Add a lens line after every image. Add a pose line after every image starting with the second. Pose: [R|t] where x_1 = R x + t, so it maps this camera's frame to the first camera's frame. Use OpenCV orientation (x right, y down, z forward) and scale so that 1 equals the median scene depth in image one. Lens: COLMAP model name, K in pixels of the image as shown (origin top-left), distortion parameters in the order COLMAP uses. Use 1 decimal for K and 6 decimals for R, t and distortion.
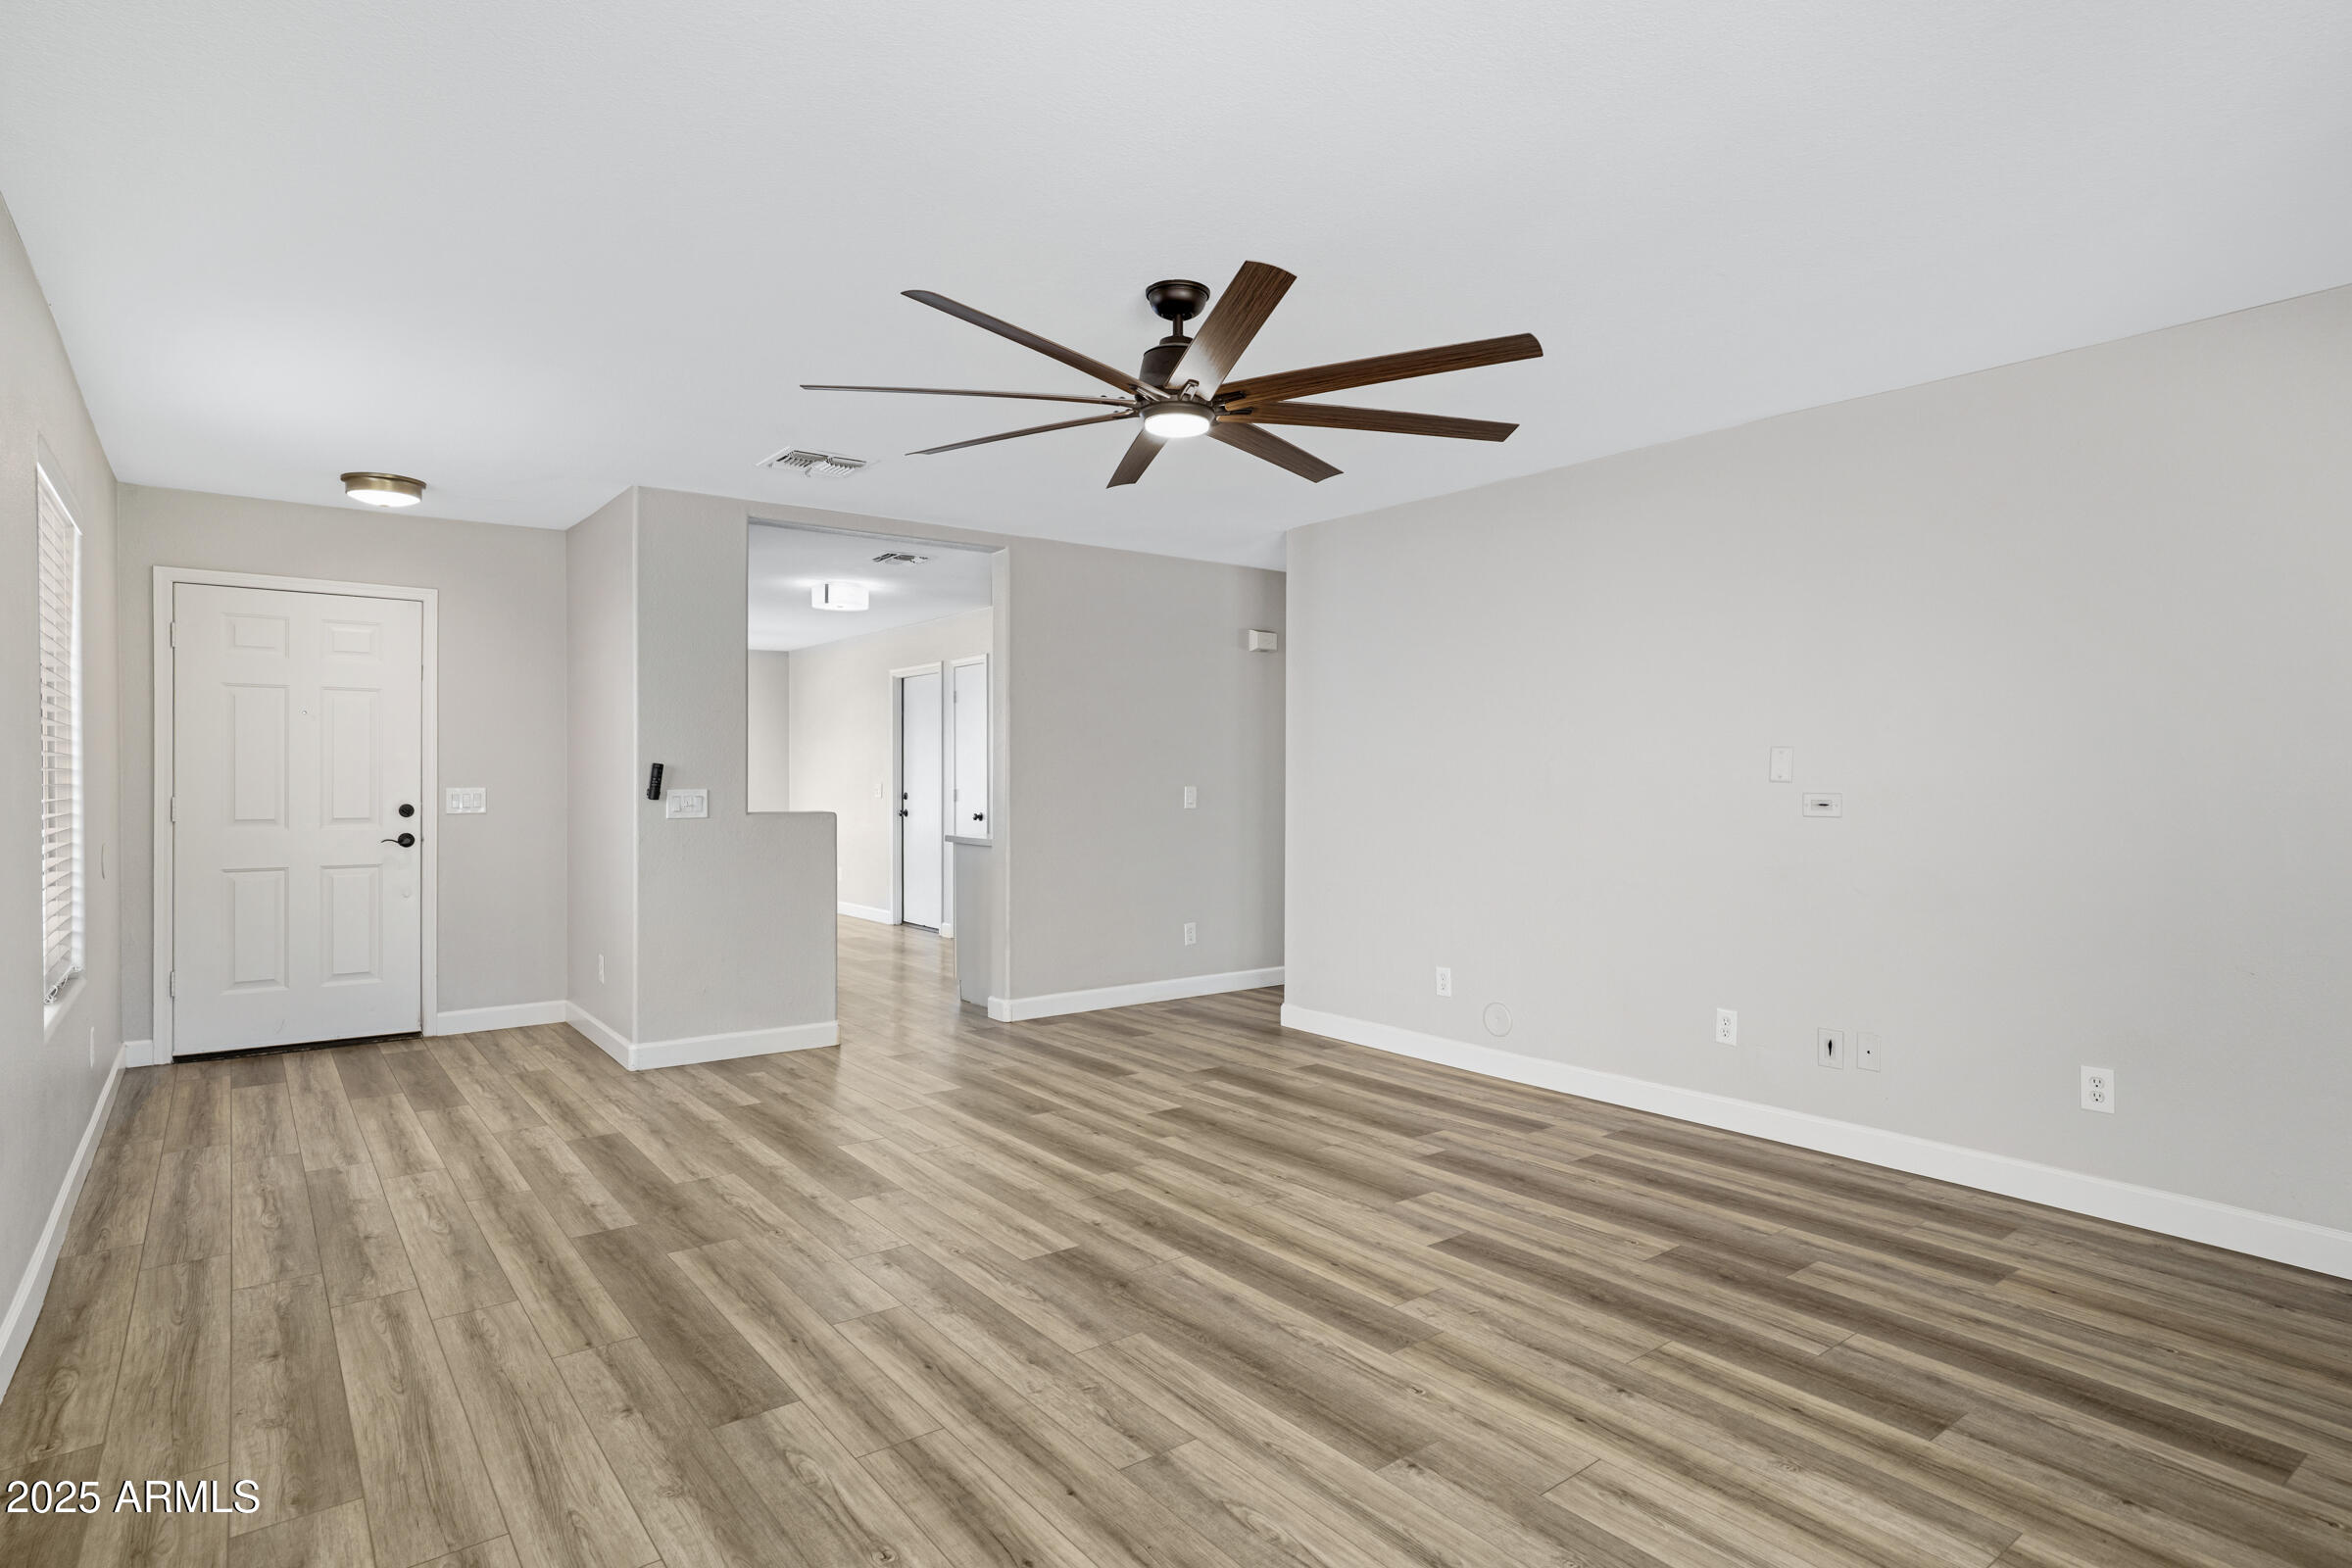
lens RADIAL K [[1304.2, 0, 1188.8], [0, 1304.2, 786.6], [0, 0, 1]] dist [-0.039932, 0.047382]
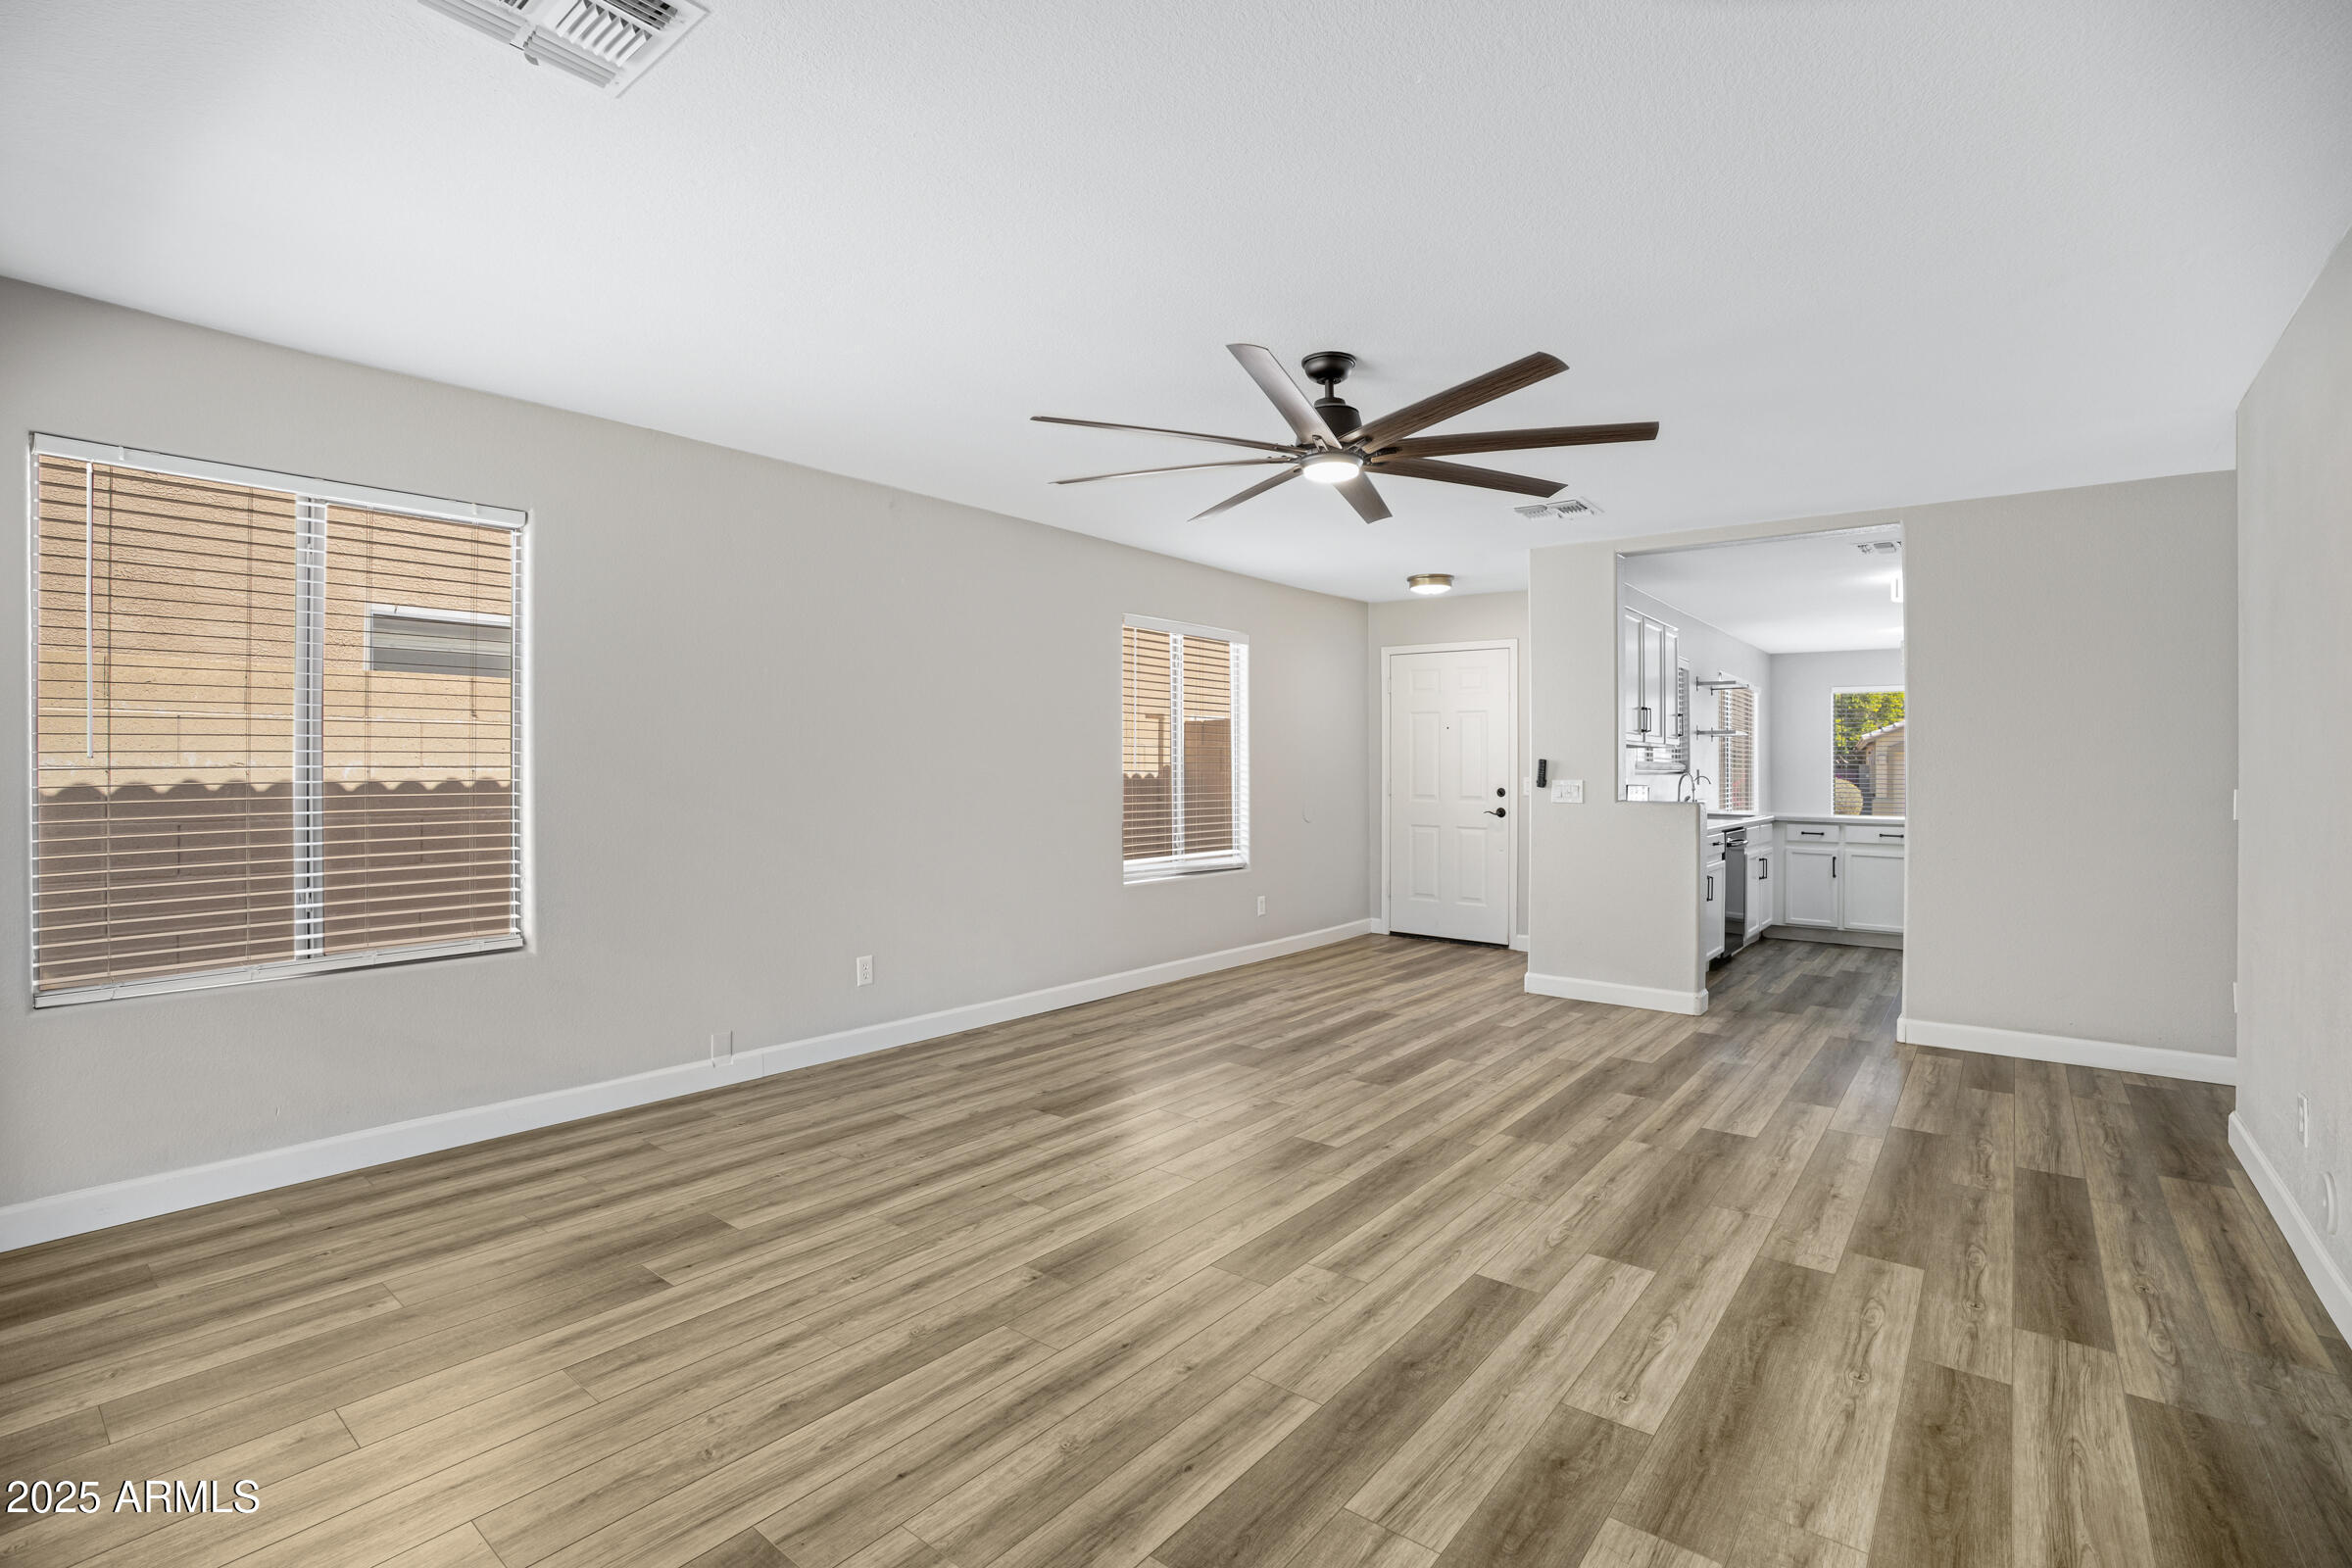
lens RADIAL K [[1131.2, 0, 1176.0], [0, 1131.2, 784.0], [0, 0, 1]] dist [-0.044425, 0.000223]
pose [[0.184825, 0.014630, -0.982663, 0.685458], [-0.008049, 0.999878, 0.013373, -0.005868], [0.982738, 0.005438, 0.184920, 0.469711]]
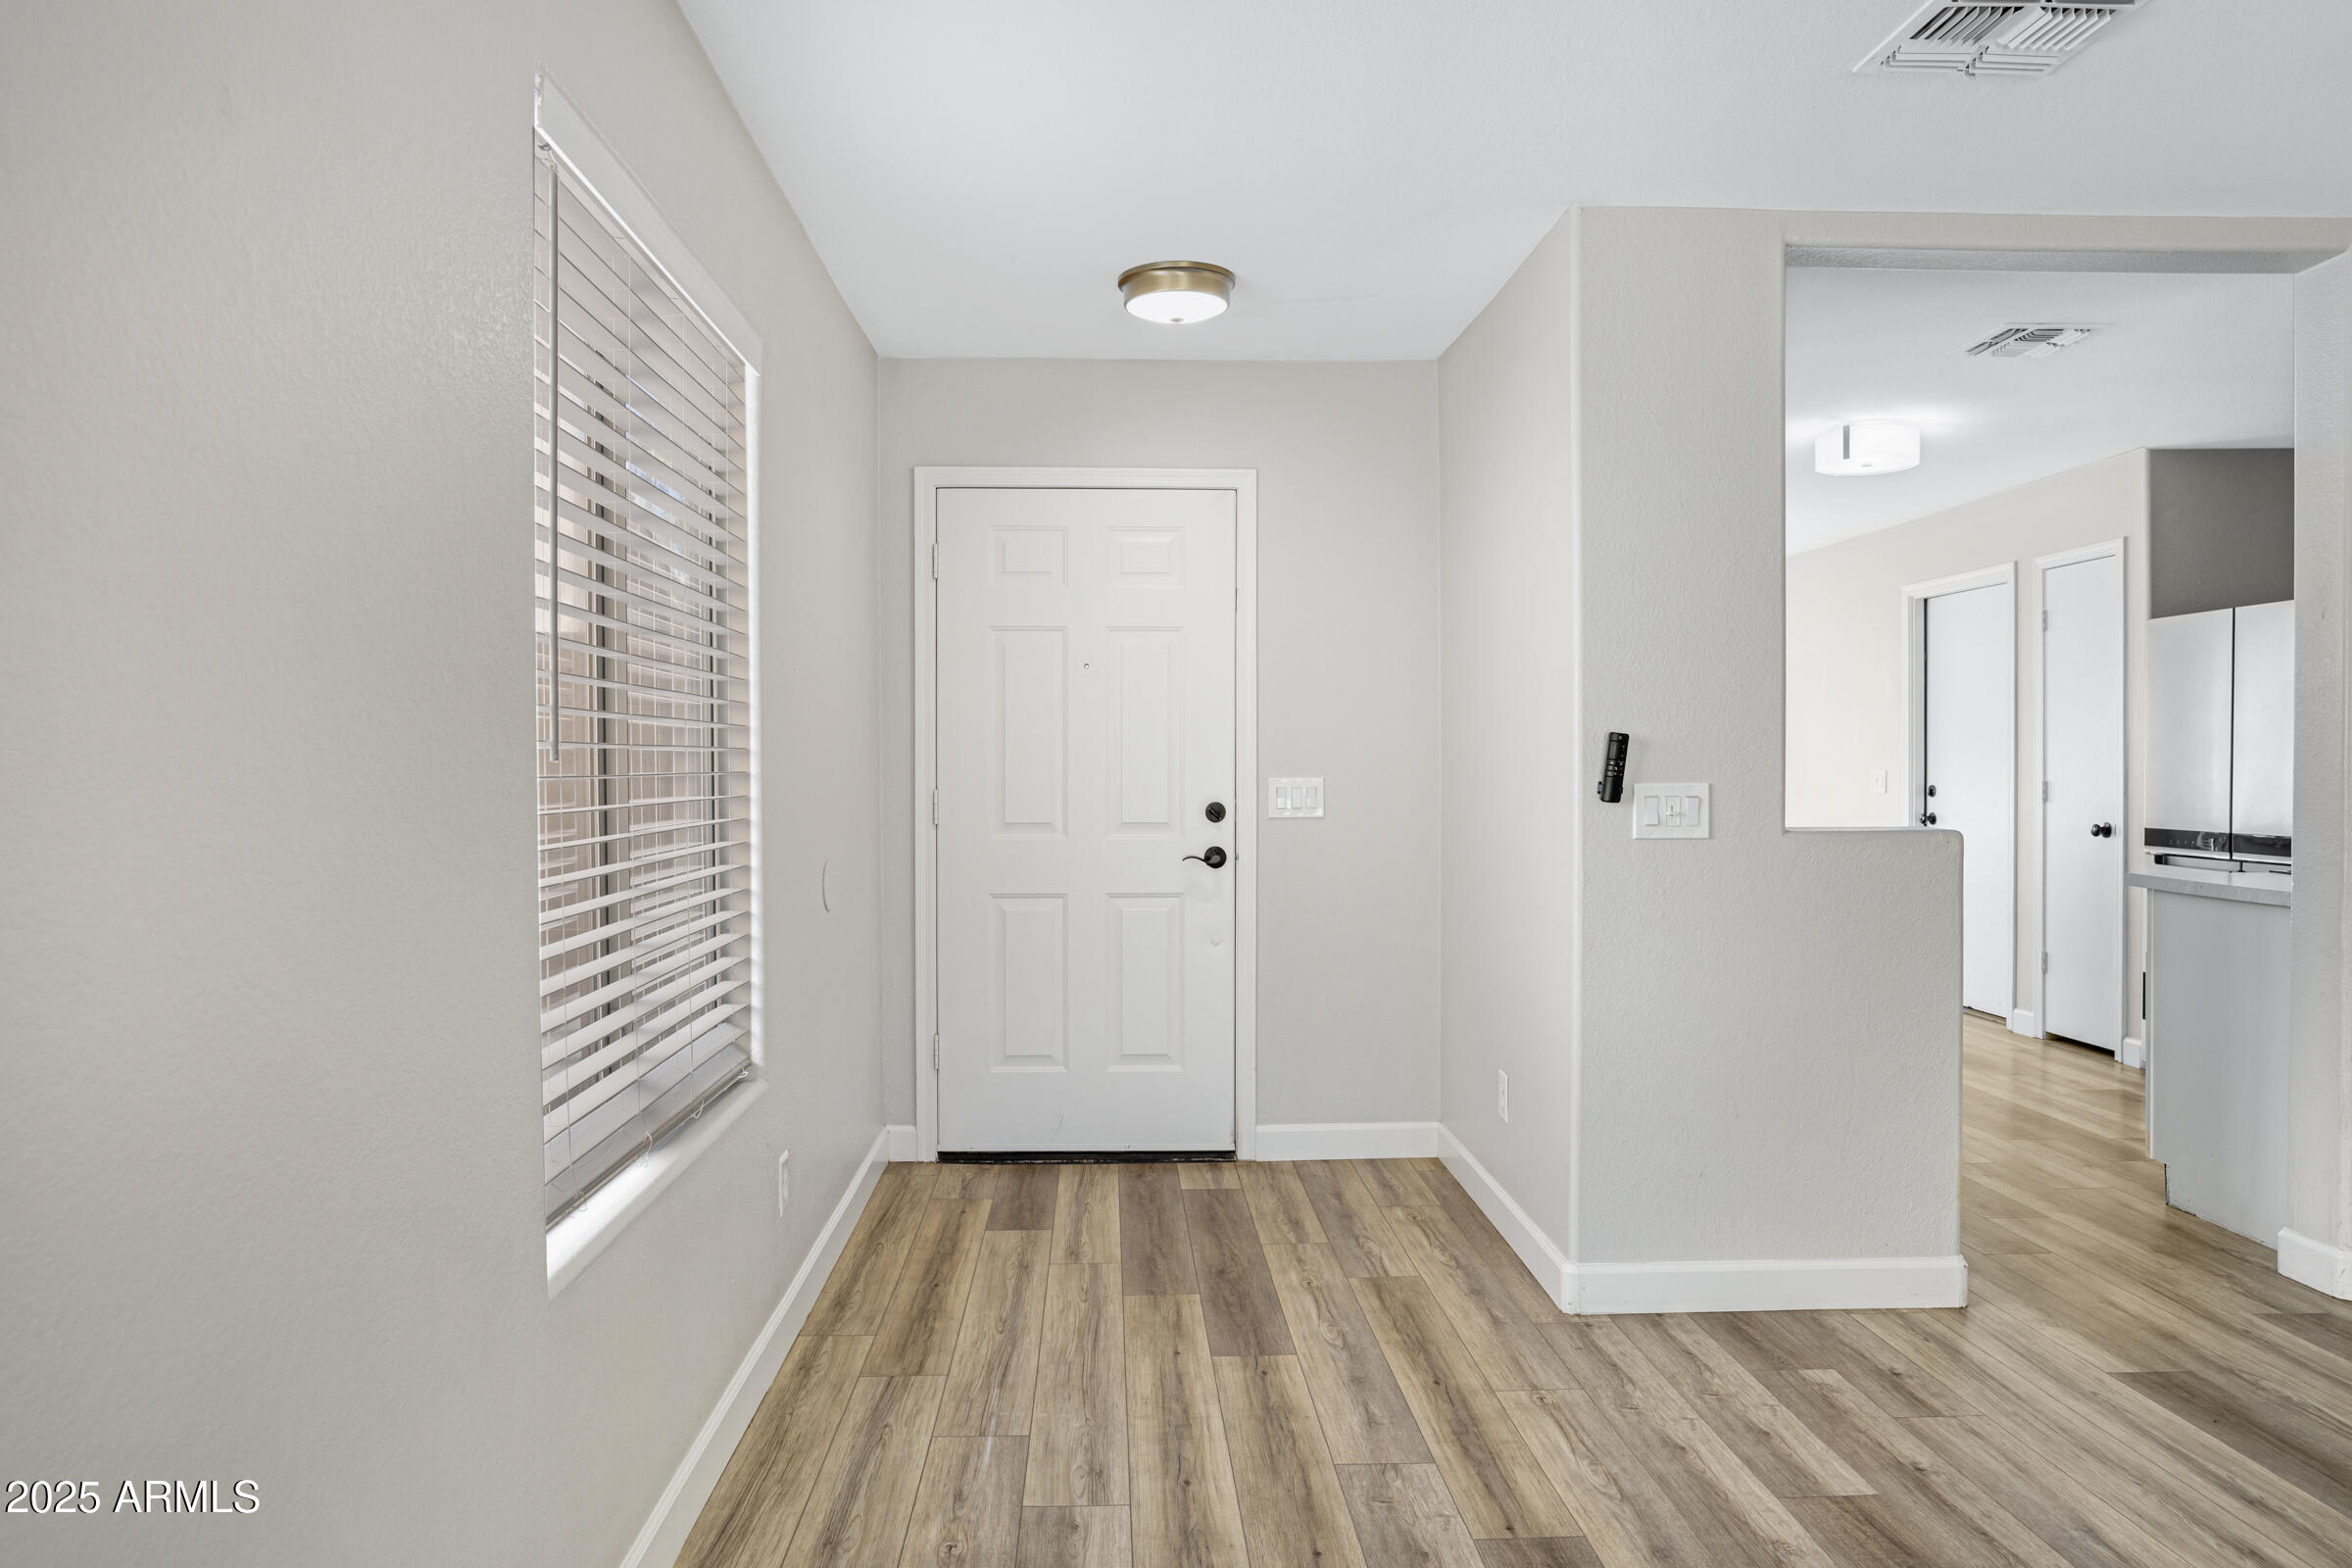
lens RADIAL K [[1305.2, 0, 1176.0], [0, 1305.2, 784.0], [0, 0, 1]] dist [-0.052800, 0.000022]
pose [[0.822433, 0.005858, -0.568832, -0.282497], [-0.000547, 0.999955, 0.009507, -0.002373], [0.568862, -0.007508, 0.822399, 0.512017]]
